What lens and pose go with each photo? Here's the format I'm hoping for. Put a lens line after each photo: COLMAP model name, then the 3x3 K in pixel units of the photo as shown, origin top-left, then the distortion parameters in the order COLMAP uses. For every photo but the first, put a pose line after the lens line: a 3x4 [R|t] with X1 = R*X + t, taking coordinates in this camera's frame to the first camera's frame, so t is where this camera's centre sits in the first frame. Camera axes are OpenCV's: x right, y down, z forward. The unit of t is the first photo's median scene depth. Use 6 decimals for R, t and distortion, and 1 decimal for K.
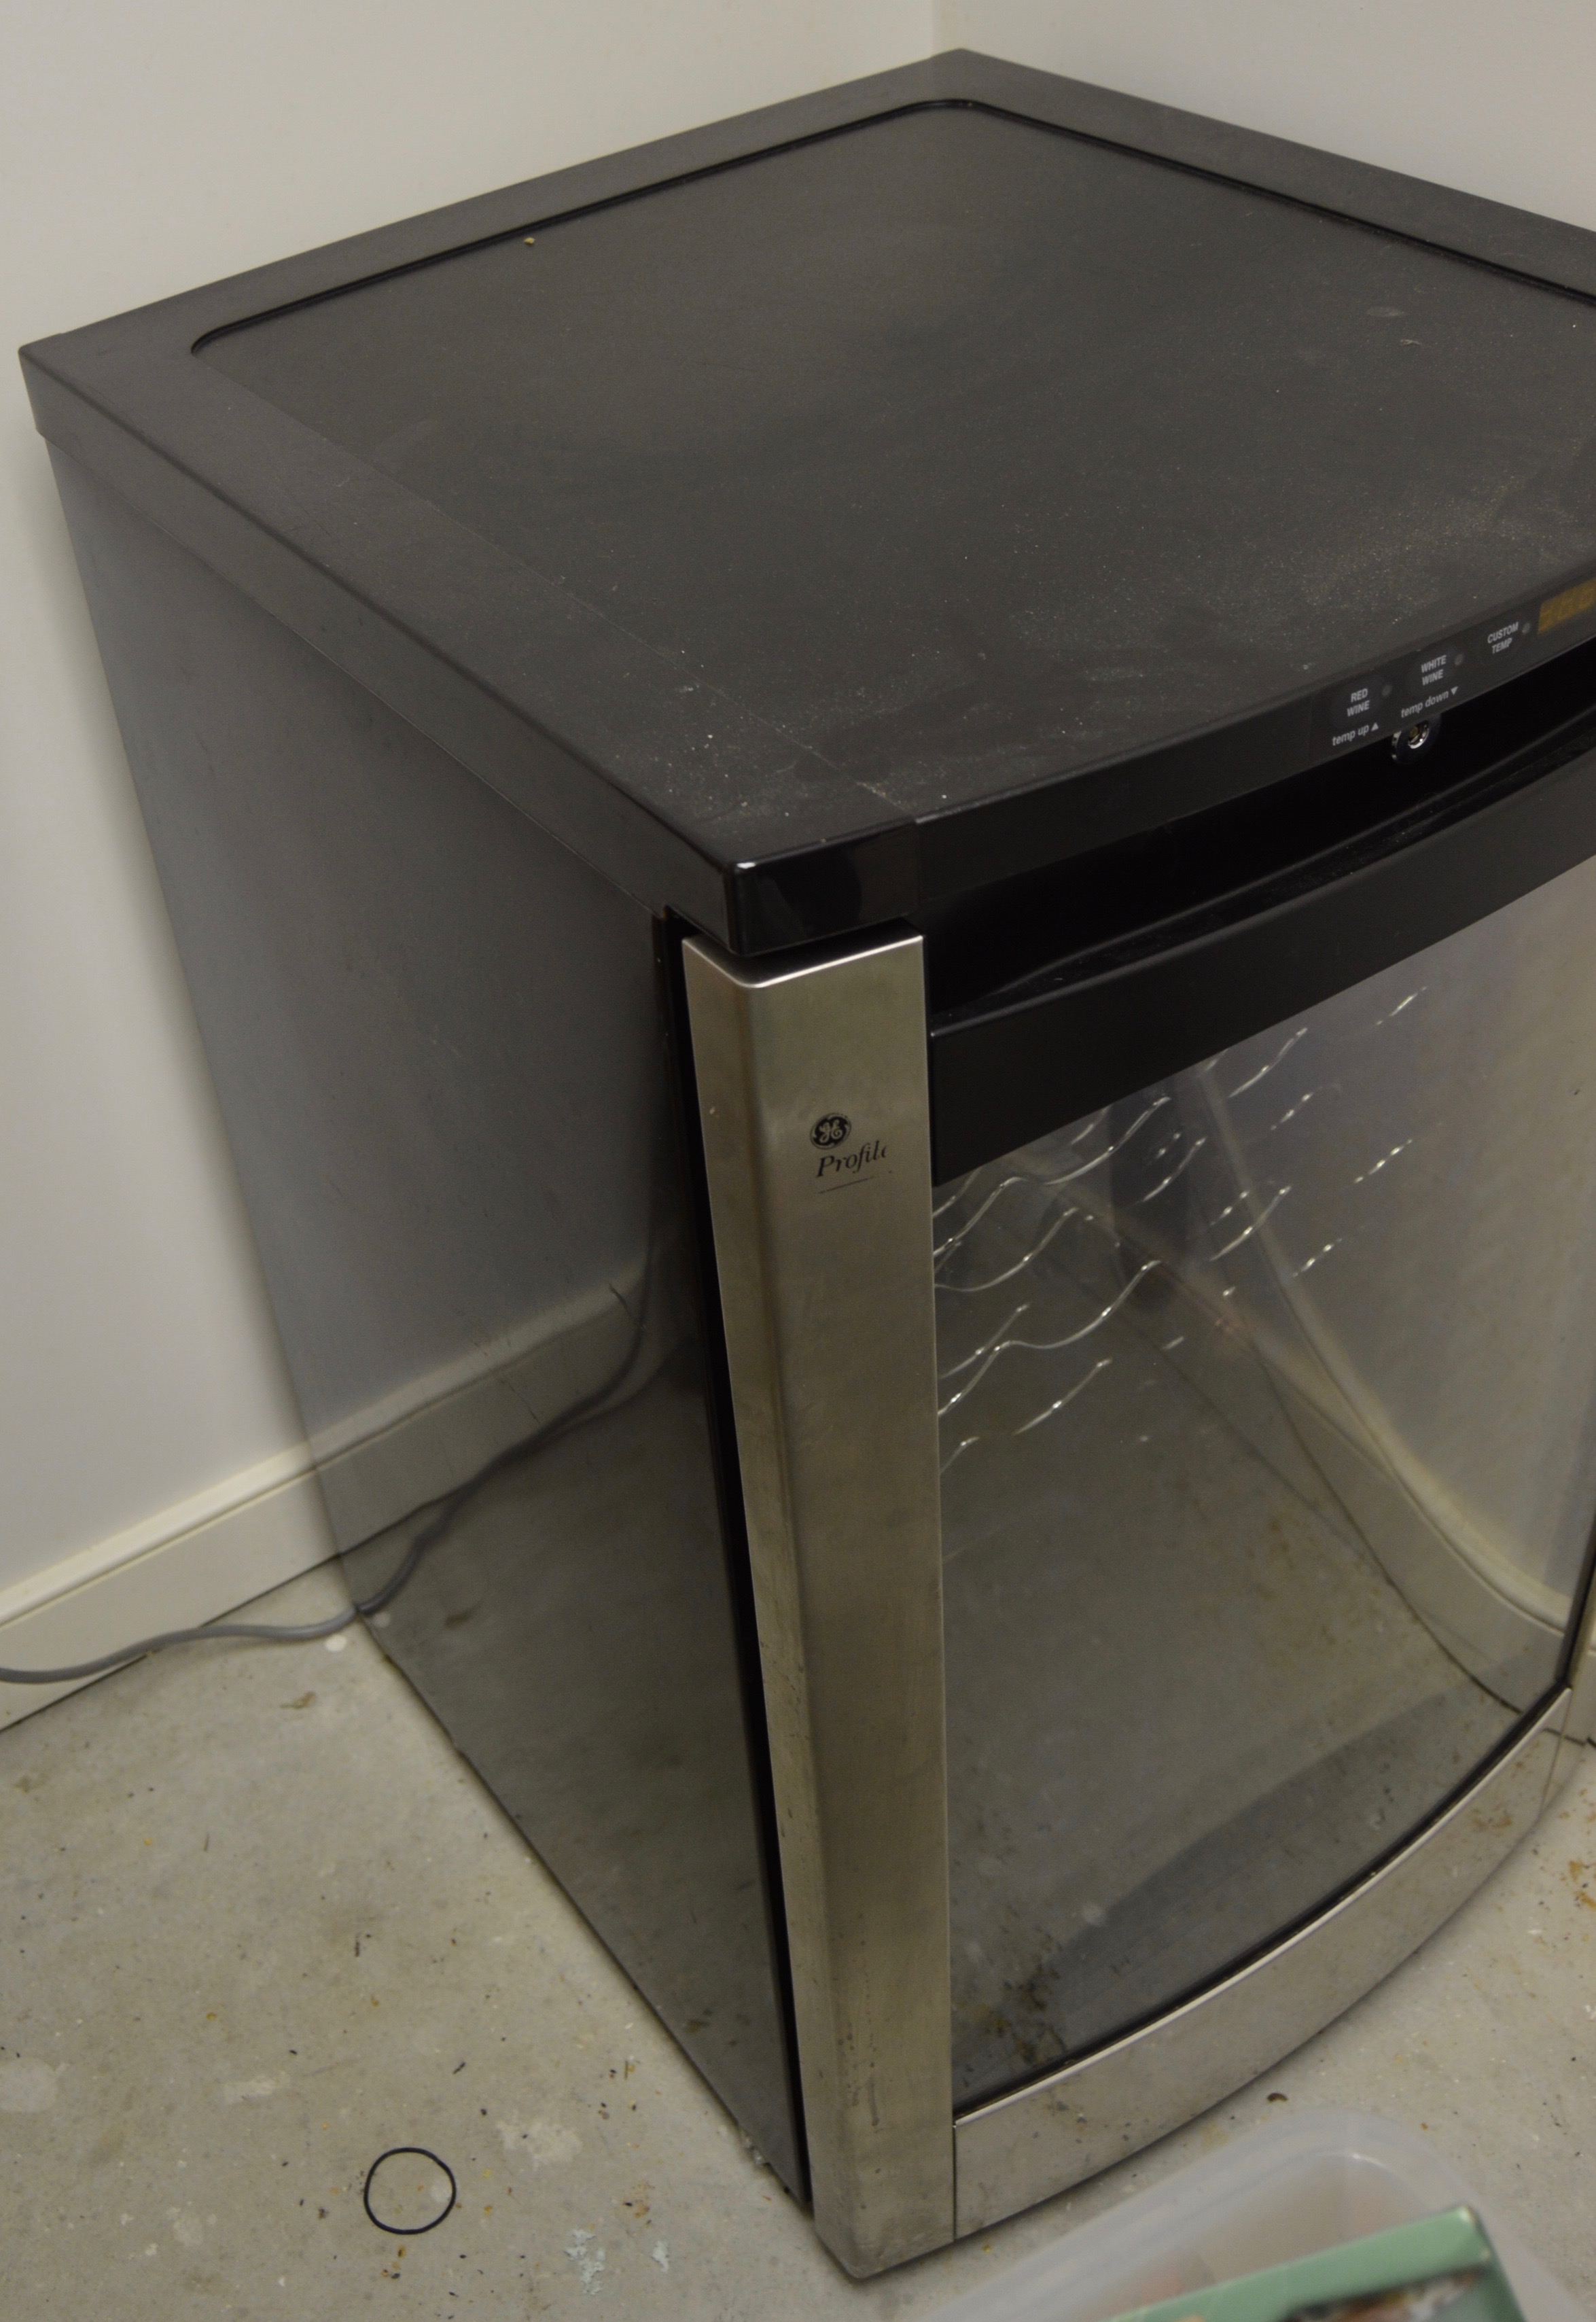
lens RADIAL K [[2455.6, 0, 540.5], [0, 2455.6, 1148.0], [0, 0, 1]] dist [-0.090993, 0.000000]
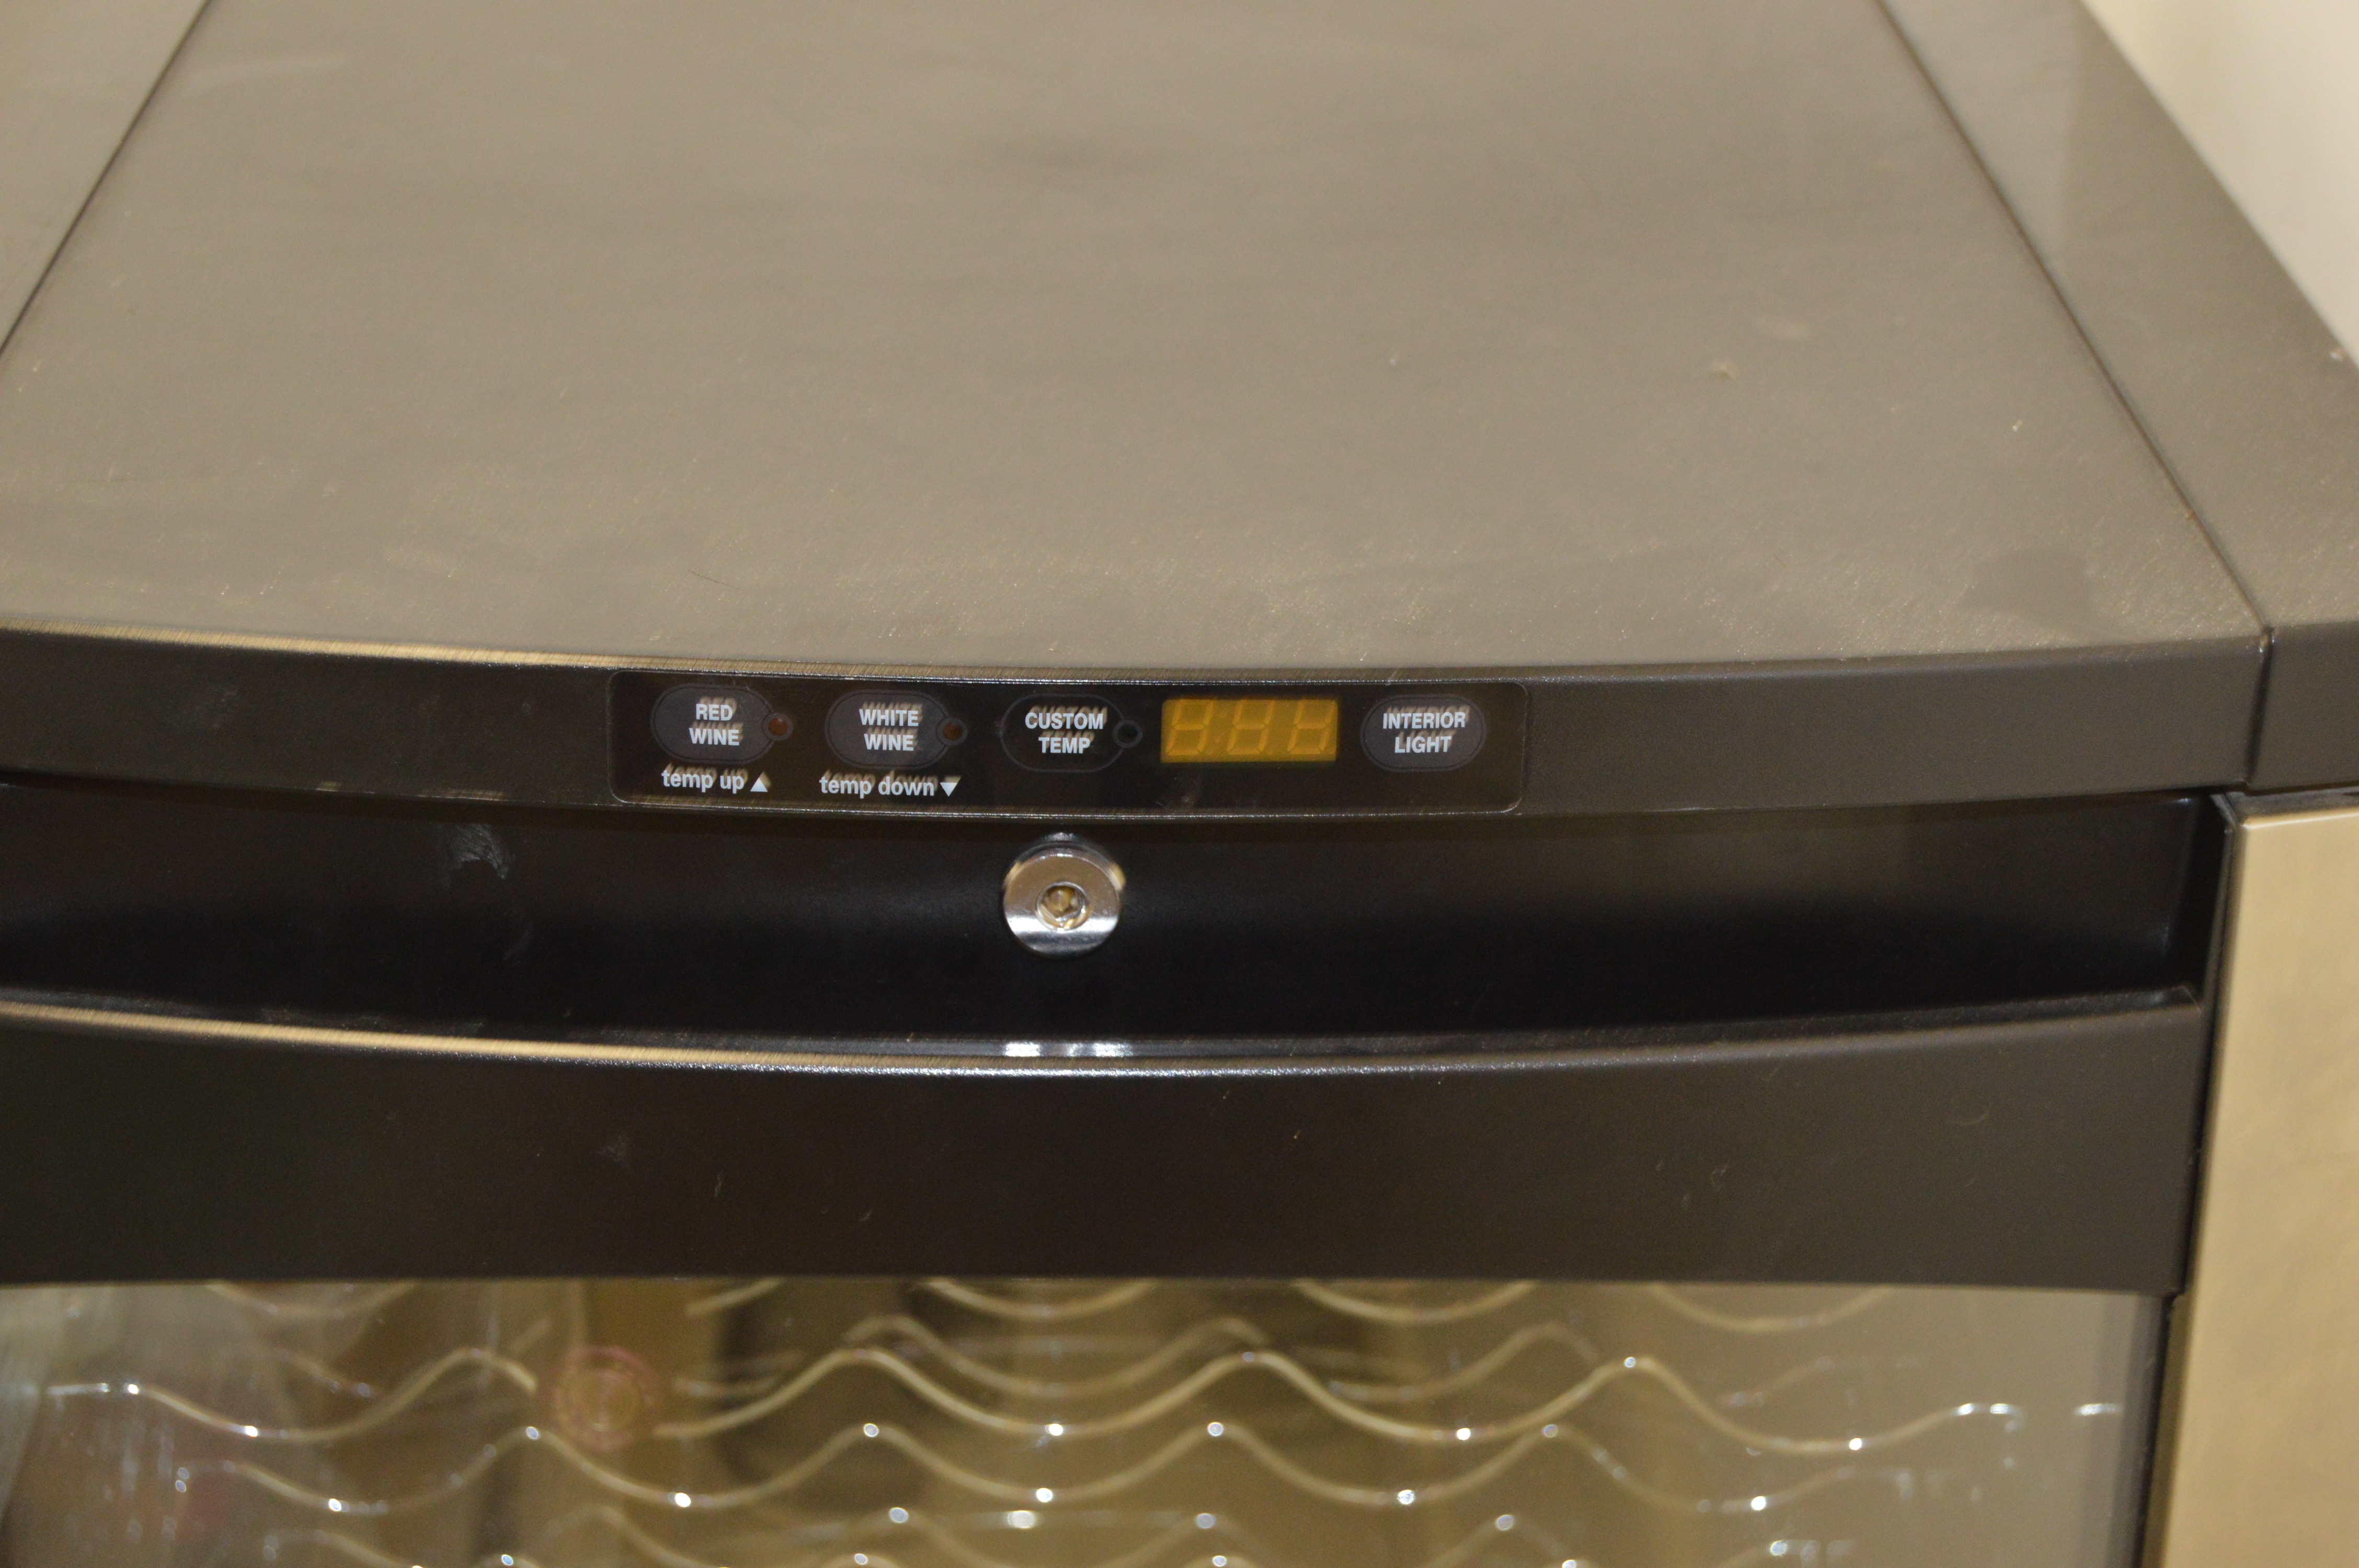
lens RADIAL K [[4902.9, 0, 1179.1], [0, 4902.9, 785.8], [0, 0, 1]] dist [-0.017393, 0.000000]
pose [[0.858417, 0.329515, -0.393116, 0.832305], [-0.414182, 0.897375, -0.152226, -0.037518], [0.302612, 0.293495, 0.906800, -0.010088]]
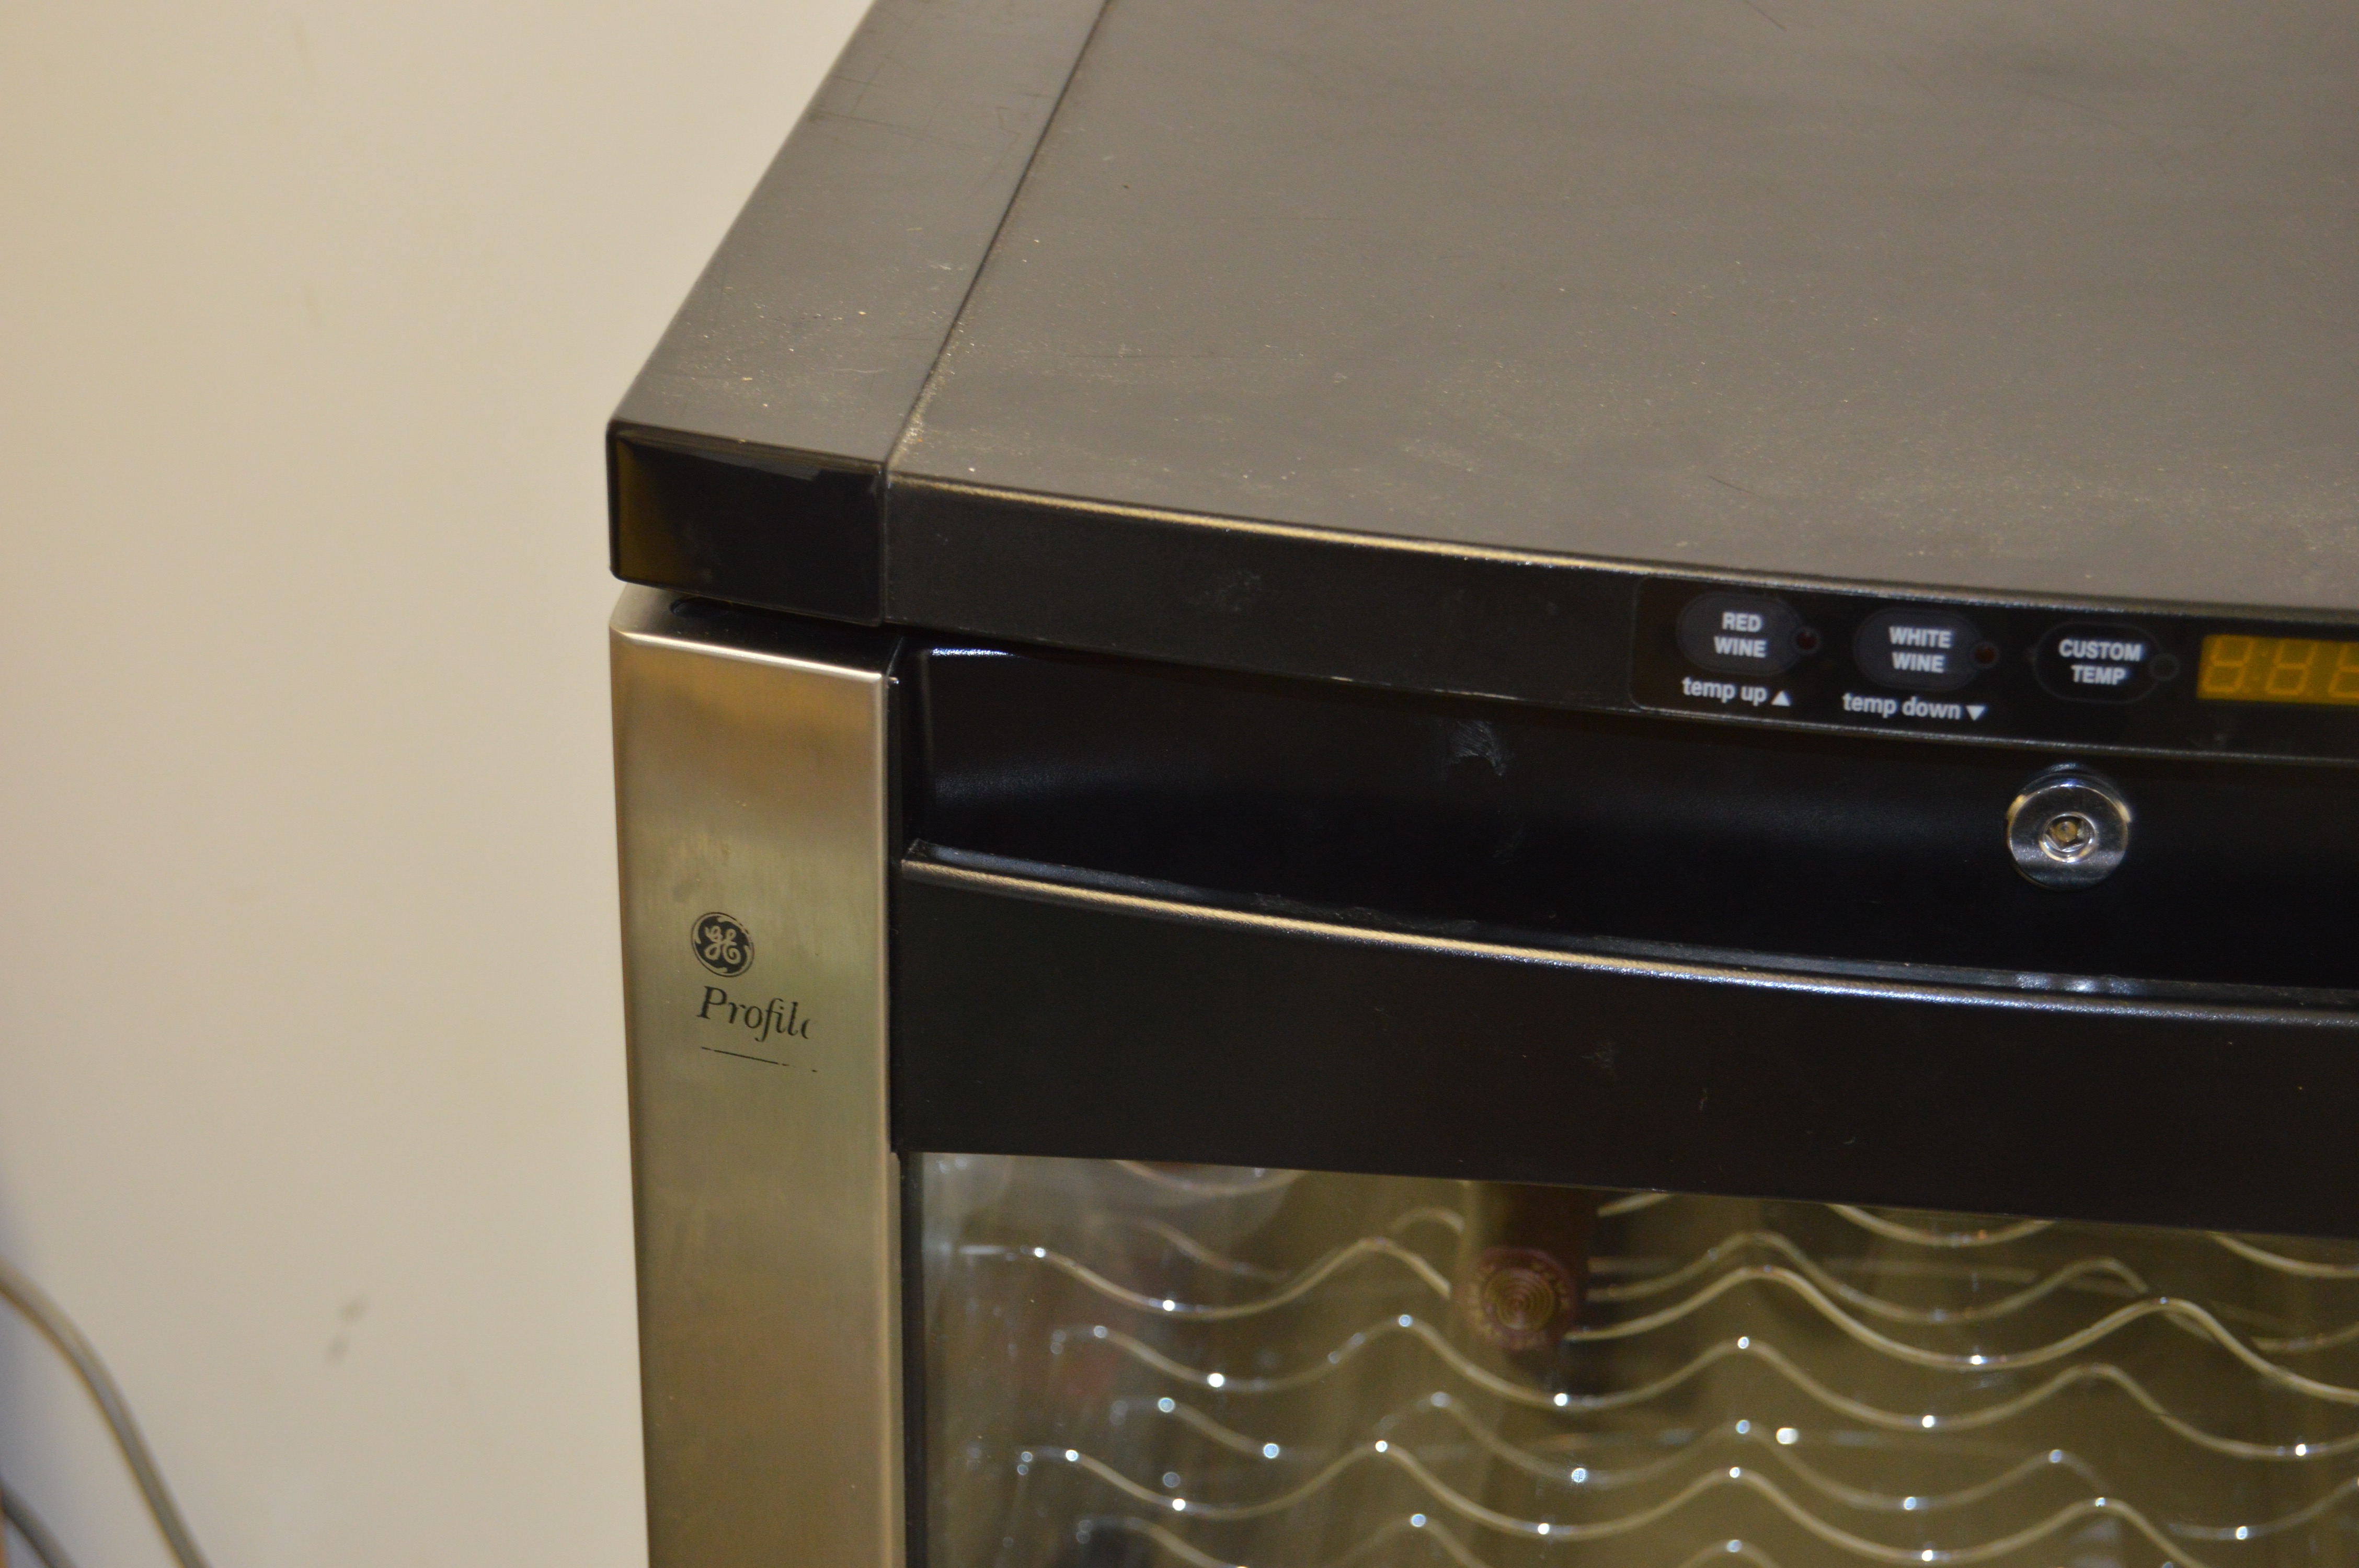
lens RADIAL K [[4902.9, 0, 1186.6], [0, 4902.9, 775.7], [0, 0, 1]] dist [-0.017393, 0.000000]
pose [[0.779154, 0.385333, -0.494407, 0.760898], [-0.479330, 0.874526, -0.073801, -0.008431], [0.403934, 0.294487, 0.866092, -0.029713]]
